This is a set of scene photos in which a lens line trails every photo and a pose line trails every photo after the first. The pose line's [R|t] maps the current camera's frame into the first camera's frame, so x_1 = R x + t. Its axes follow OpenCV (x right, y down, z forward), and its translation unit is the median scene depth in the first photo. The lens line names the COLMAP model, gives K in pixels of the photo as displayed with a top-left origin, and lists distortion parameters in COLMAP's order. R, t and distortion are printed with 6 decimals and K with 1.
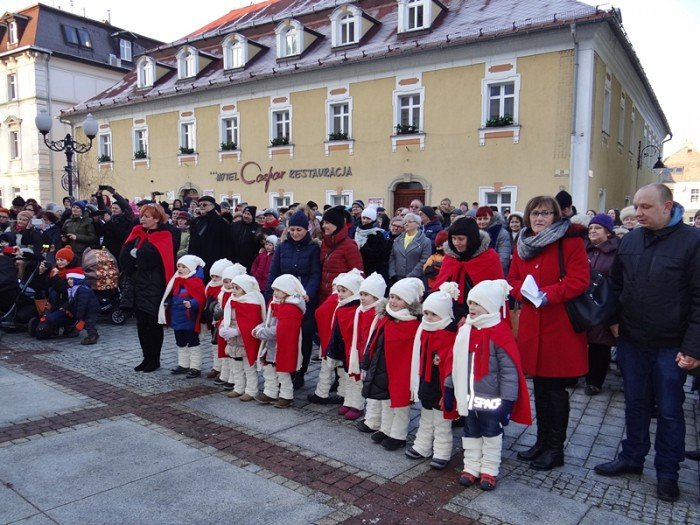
lens RADIAL K [[548.2, 0, 350.0], [0, 548.2, 262.5], [0, 0, 1]] dist [0.005777, -0.003384]
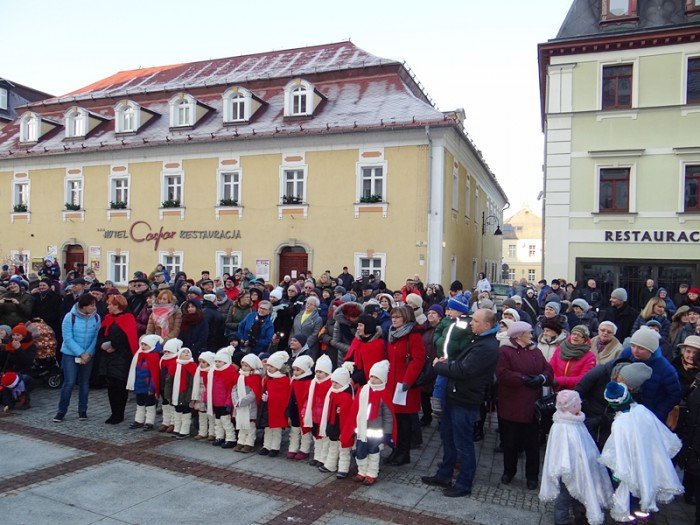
lens RADIAL K [[541.3, 0, 350.0], [0, 541.3, 262.5], [0, 0, 1]] dist [-0.010313, -0.001767]
pose [[0.973781, 0.014575, 0.227019, -0.030252], [0.004755, 0.996423, -0.084369, -0.019402], [-0.227437, 0.083236, 0.970229, -0.097005]]
